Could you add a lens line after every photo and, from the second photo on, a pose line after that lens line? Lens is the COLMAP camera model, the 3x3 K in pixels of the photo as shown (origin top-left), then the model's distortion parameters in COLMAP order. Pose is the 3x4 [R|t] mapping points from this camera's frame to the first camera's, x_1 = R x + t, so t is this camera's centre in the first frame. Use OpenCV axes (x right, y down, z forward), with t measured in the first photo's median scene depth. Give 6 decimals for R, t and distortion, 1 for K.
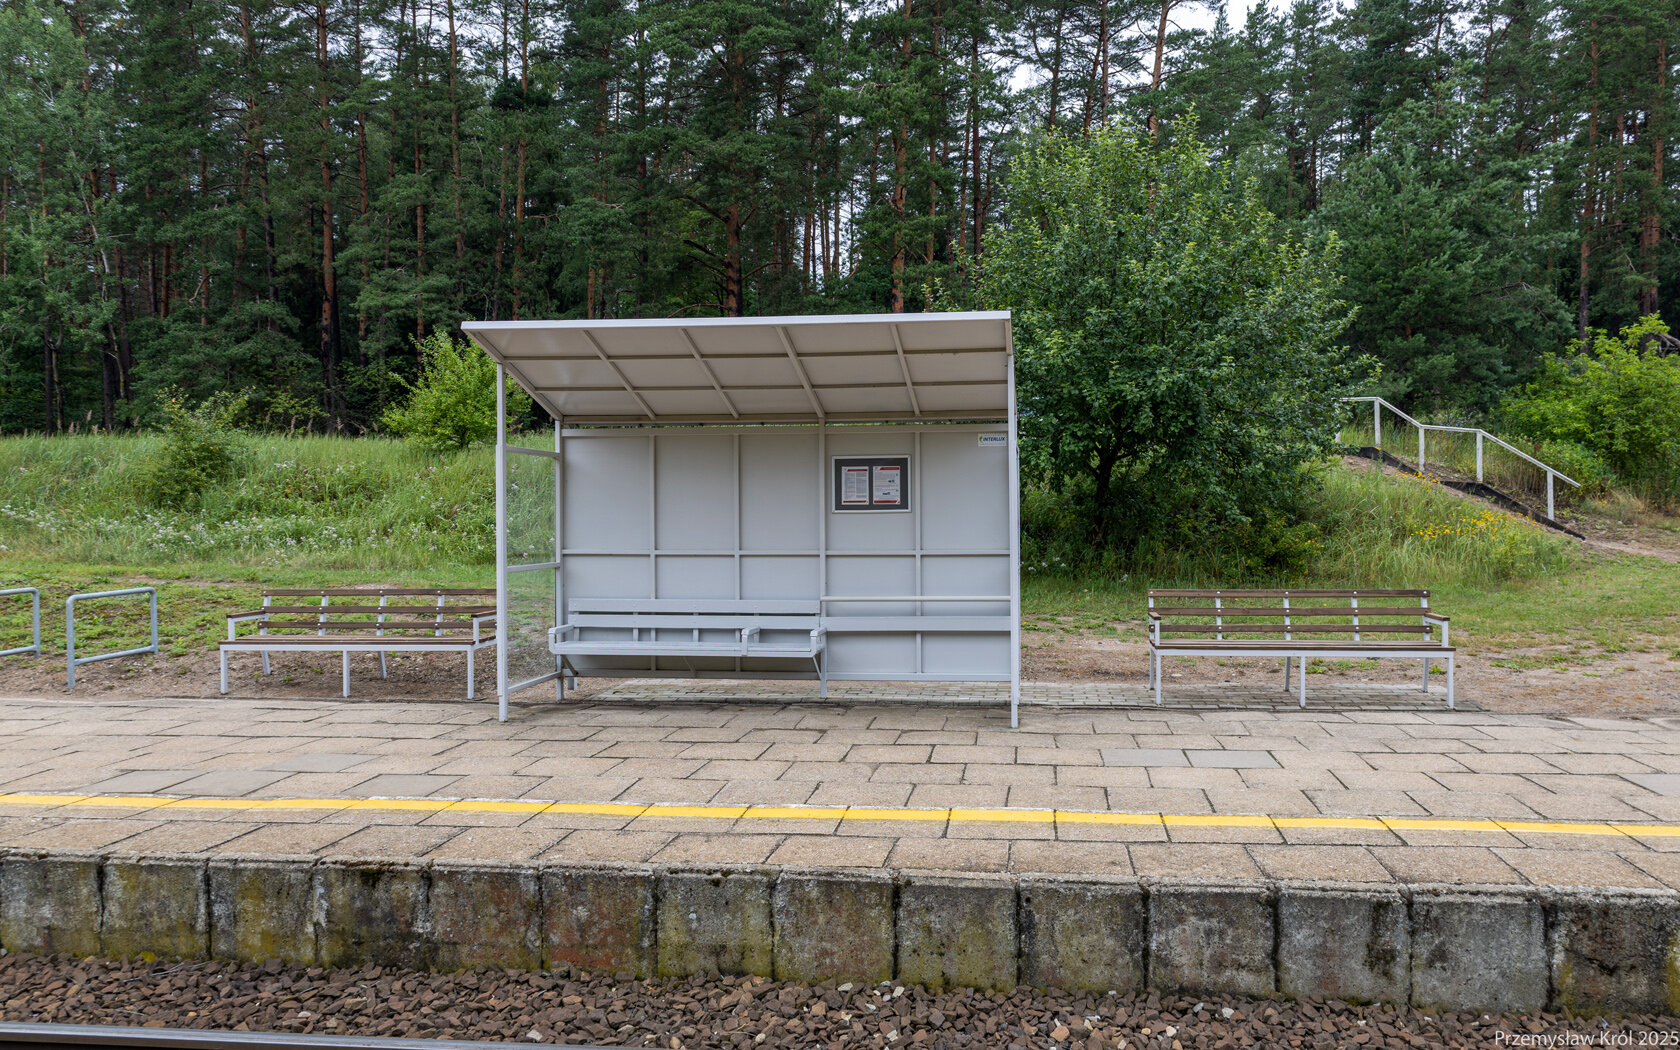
lens RADIAL K [[1159.3, 0, 837.8], [0, 1159.3, 497.9], [0, 0, 1]] dist [-0.002965, 0.001855]
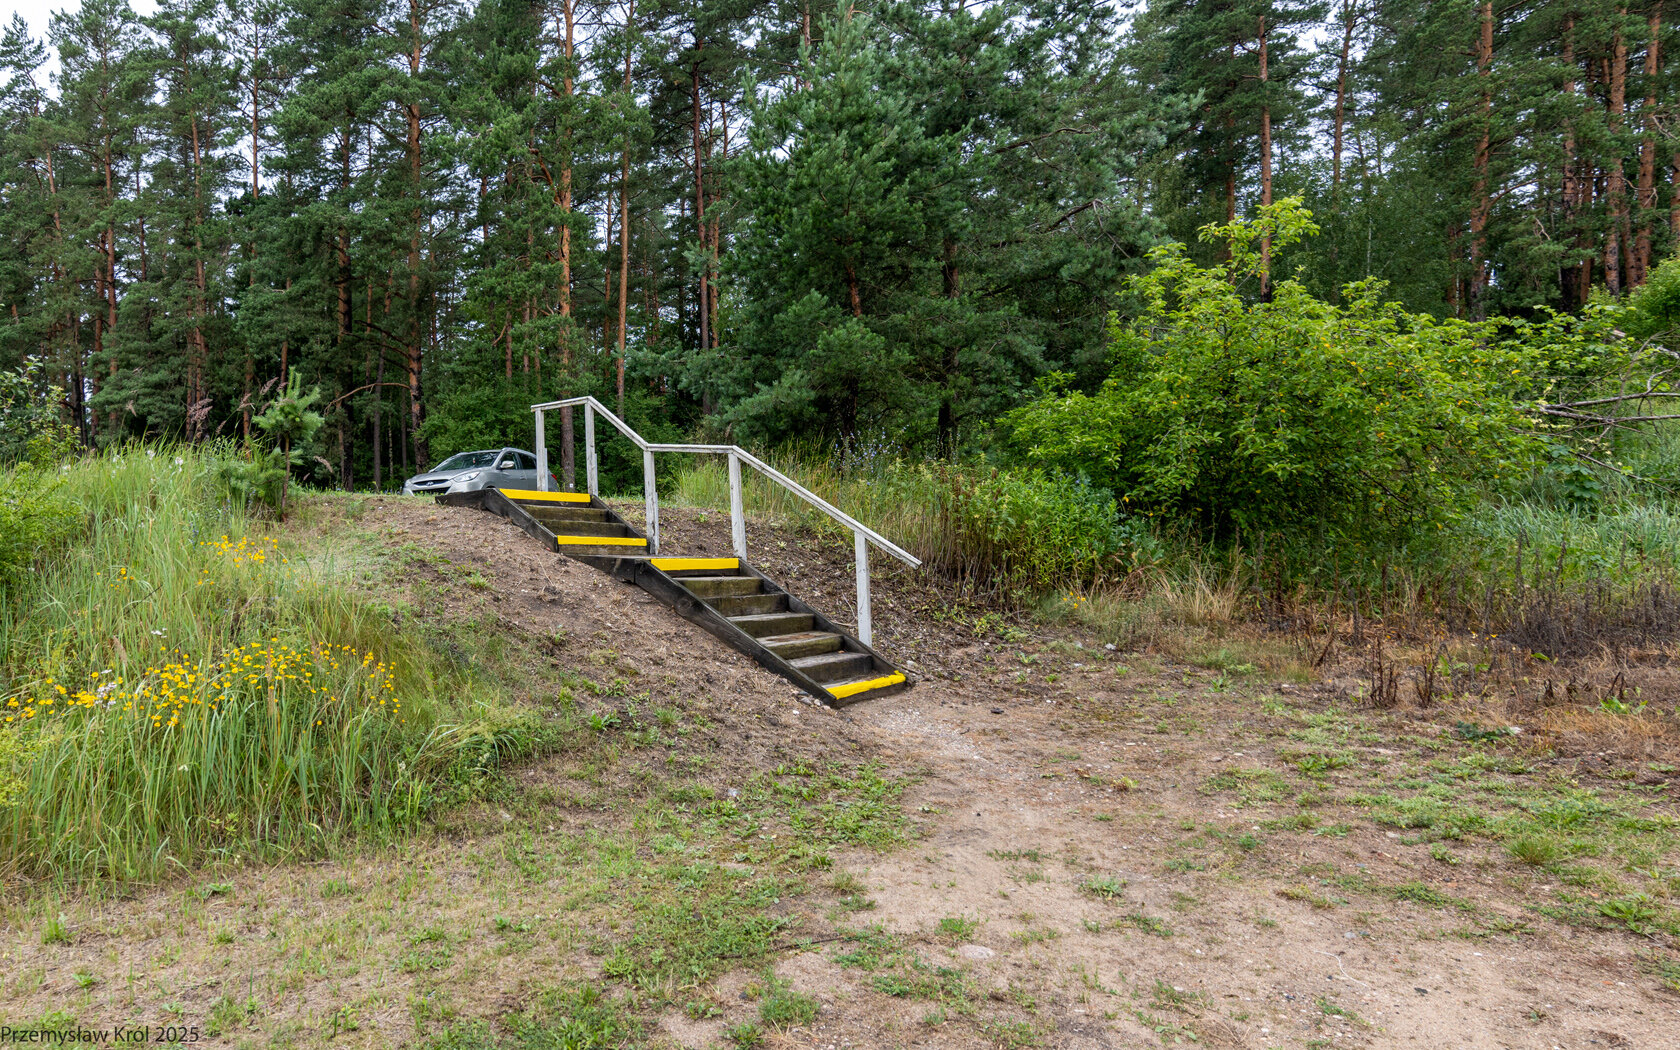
lens RADIAL K [[784.6, 0, 807.1], [0, 784.6, 554.1], [0, 0, 1]] dist [0.003650, 0.000791]
pose [[0.951627, -0.006618, -0.307184, 0.466461], [0.001673, 0.999865, -0.016358, -0.006881], [0.307250, 0.015053, 0.951510, 0.485465]]
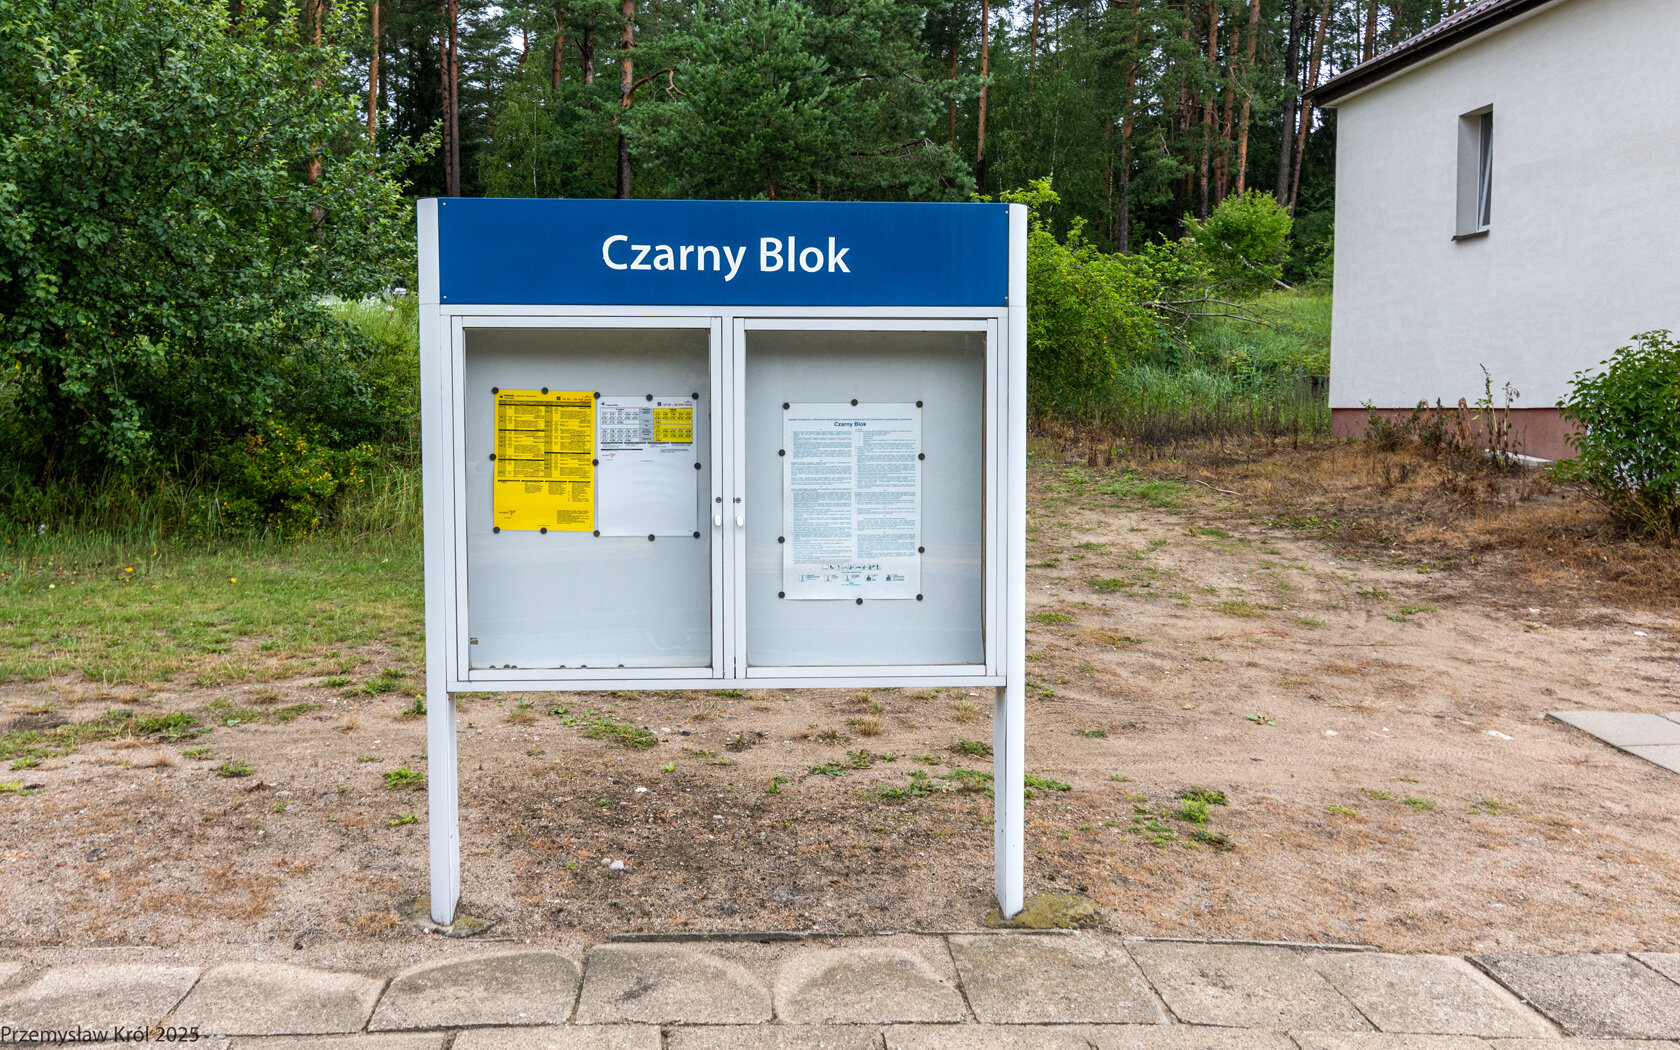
lens RADIAL K [[1159.3, 0, 837.8], [0, 1159.3, 497.9], [0, 0, 1]] dist [-0.002965, 0.001855]
pose [[0.984963, 0.000509, 0.172764, 0.322575], [-0.014403, 0.996756, 0.079177, -0.002424], [-0.172164, -0.080475, 0.981776, 0.176462]]
